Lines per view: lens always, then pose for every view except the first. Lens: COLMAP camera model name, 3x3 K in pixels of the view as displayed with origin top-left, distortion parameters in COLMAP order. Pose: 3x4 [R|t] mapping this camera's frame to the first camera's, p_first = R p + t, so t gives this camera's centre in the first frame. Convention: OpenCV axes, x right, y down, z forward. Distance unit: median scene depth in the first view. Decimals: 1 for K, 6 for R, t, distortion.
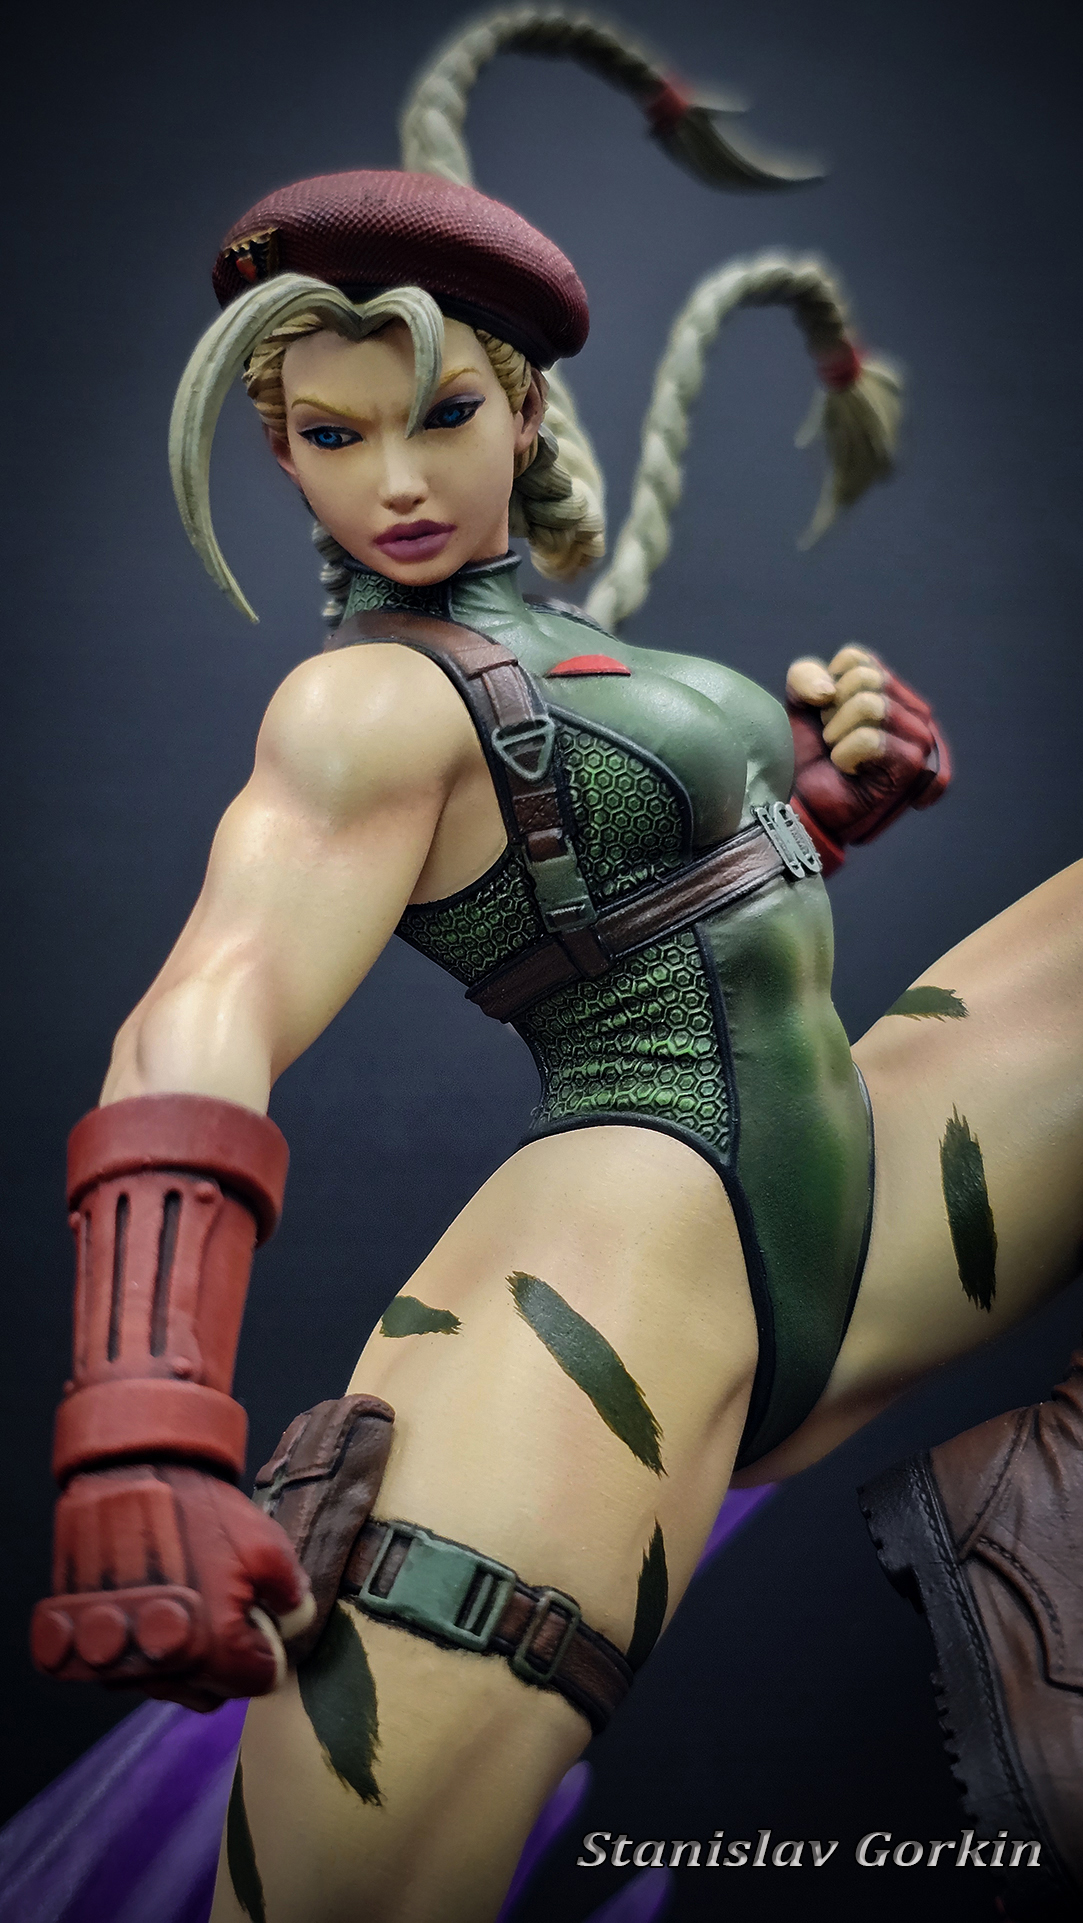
lens RADIAL K [[2733.2, 0, 530.8], [0, 2733.2, 918.8], [0, 0, 1]] dist [0.158363, -0.900954]
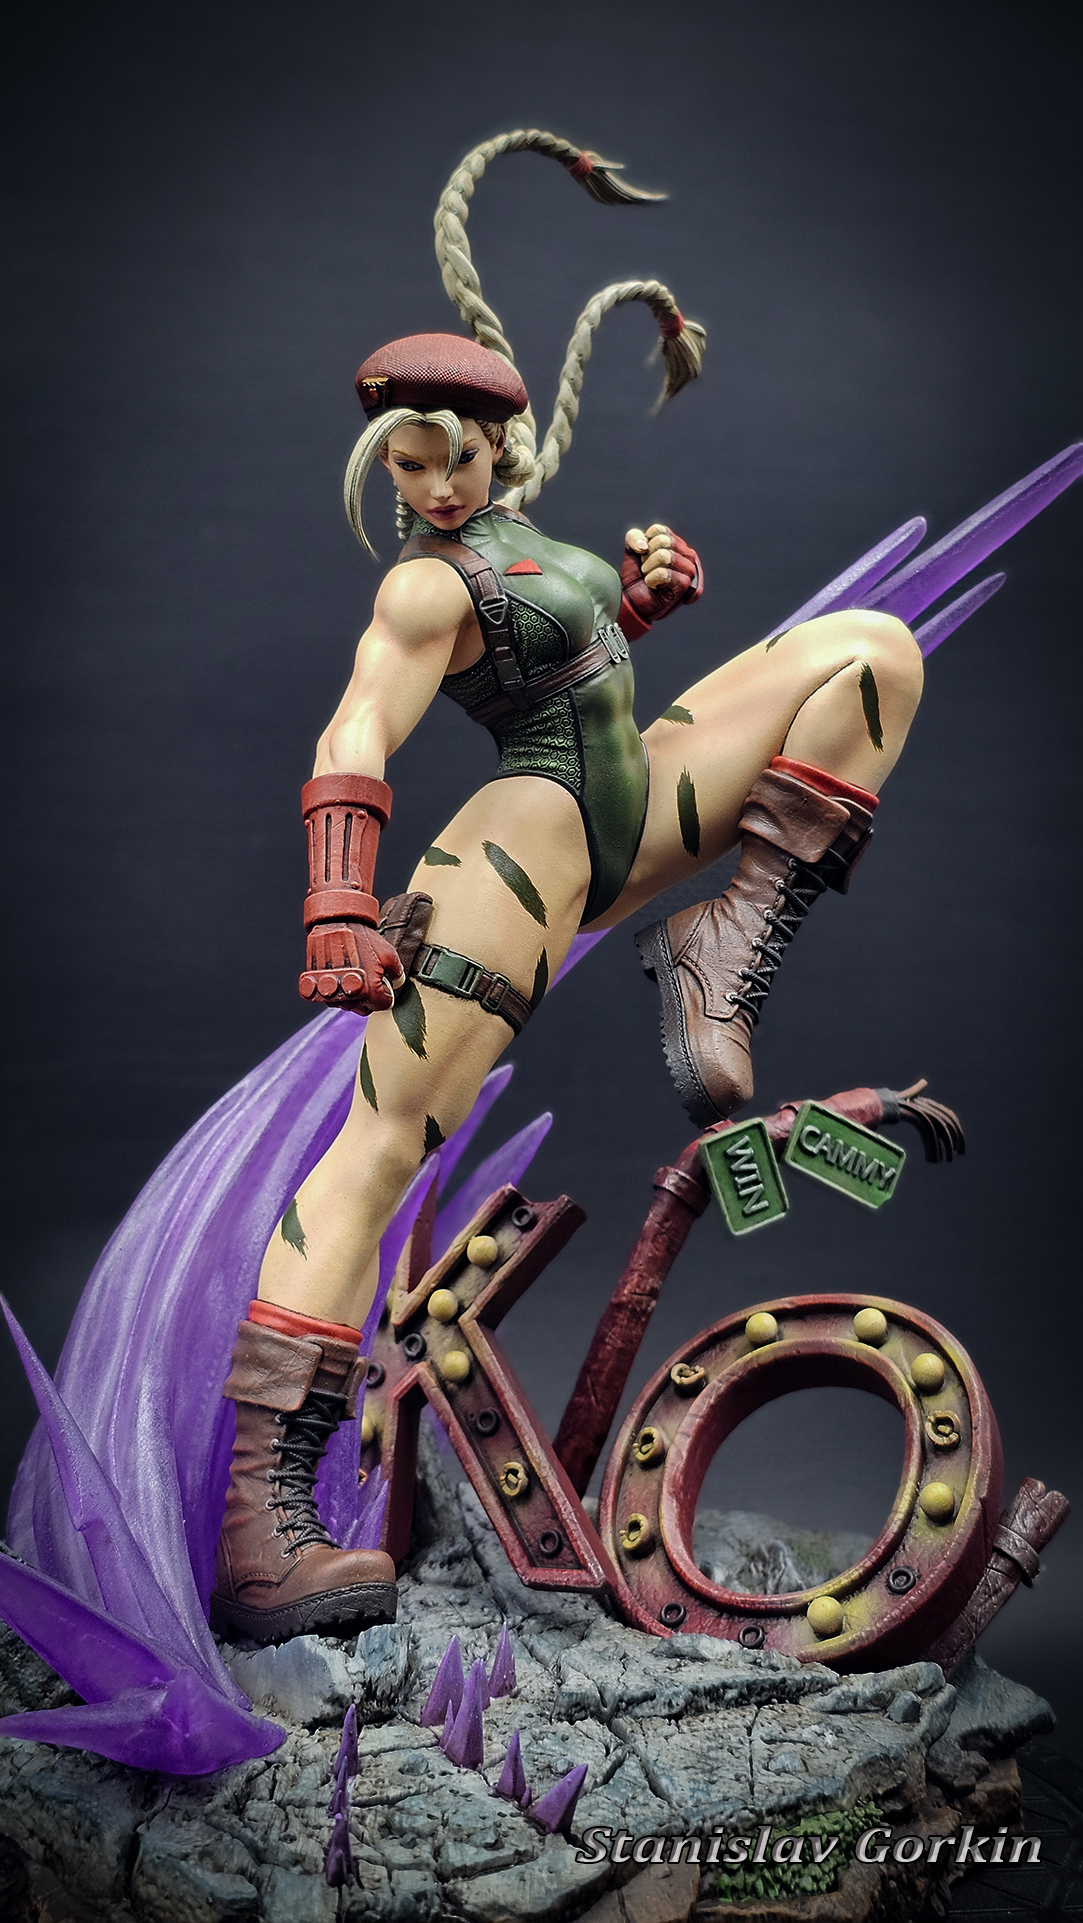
lens RADIAL K [[2733.2, 0, 530.8], [0, 2733.2, 918.8], [0, 0, 1]] dist [0.158363, -0.900954]
pose [[0.999580, 0.019817, 0.021158, -0.014647], [-0.023784, 0.977901, 0.207709, -0.279938], [-0.016574, -0.208125, 0.977962, -1.239024]]
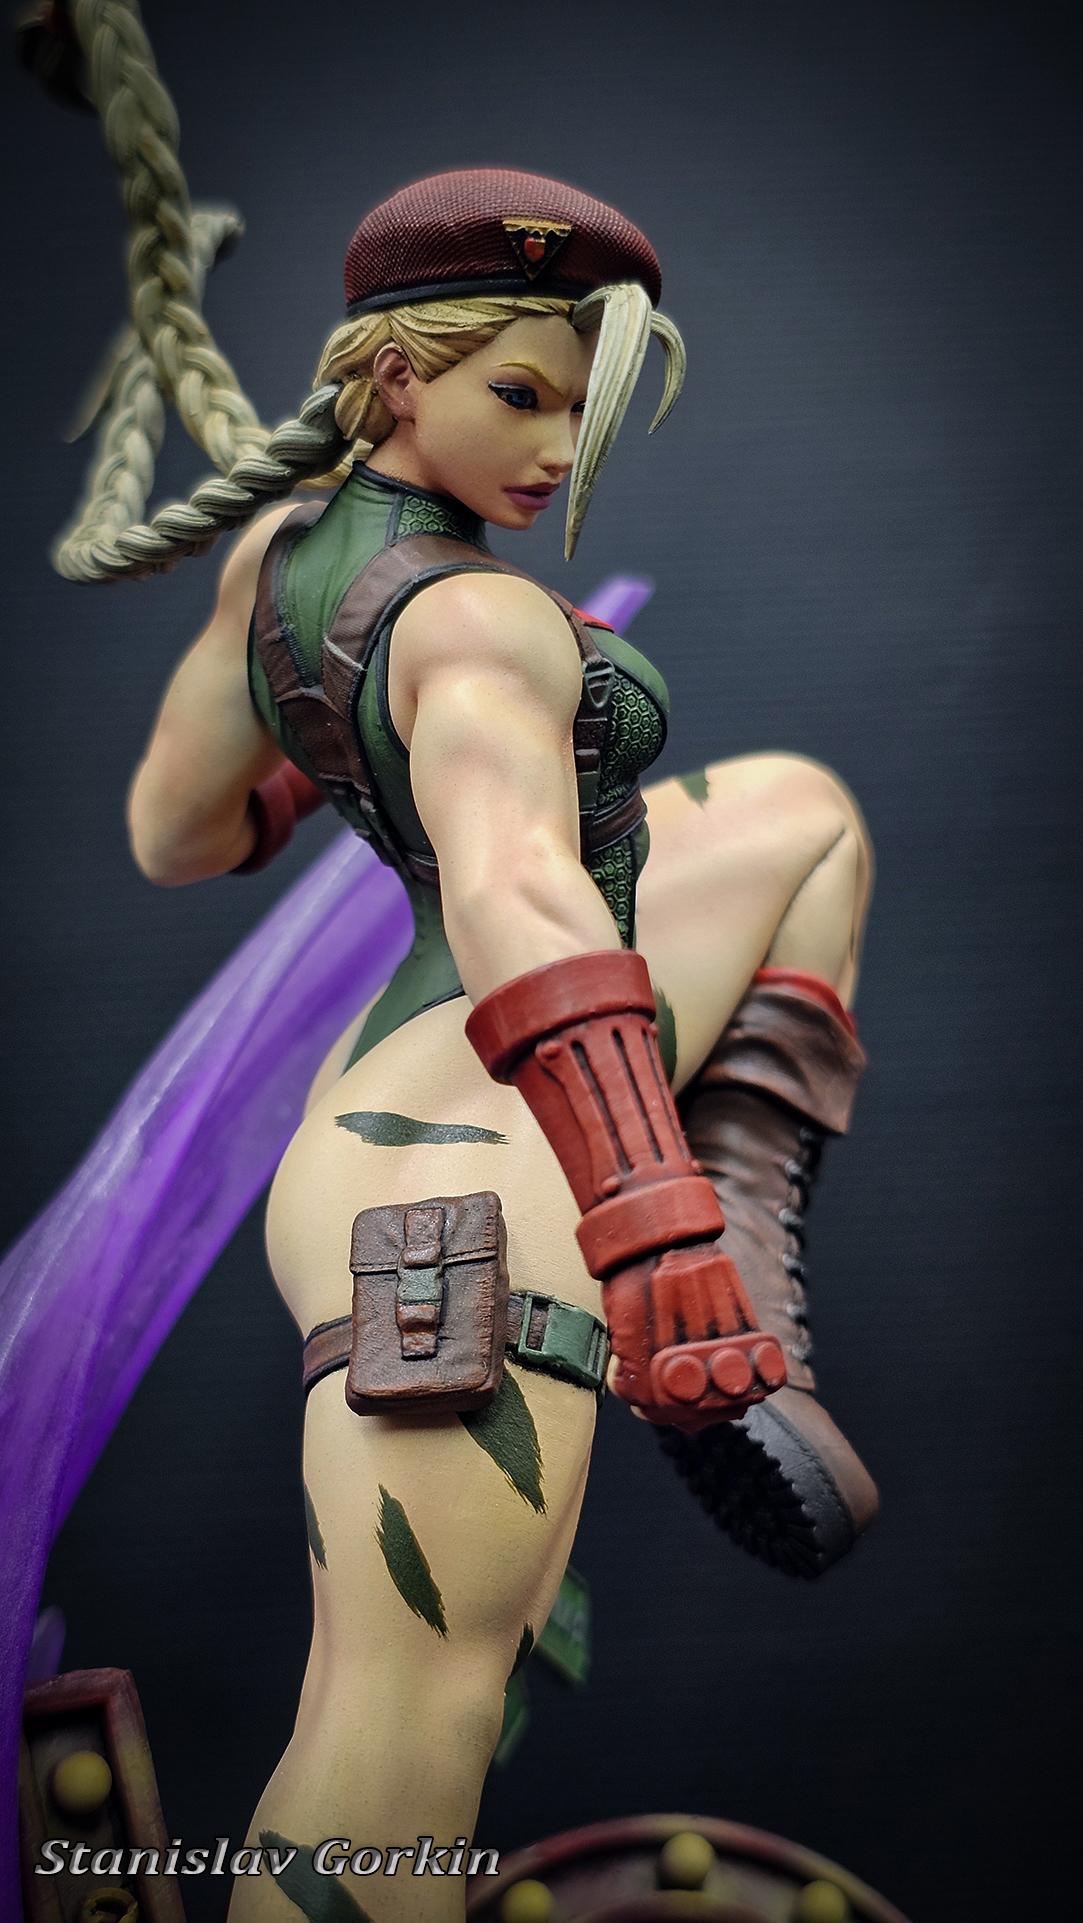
lens RADIAL K [[2733.2, 0, 530.8], [0, 2733.2, 918.8], [0, 0, 1]] dist [0.158363, -0.900954]
pose [[0.594535, 0.077388, 0.800337, -1.008461], [-0.130606, 0.991434, 0.001156, 0.047233], [-0.793392, -0.105216, 0.599549, 0.256048]]
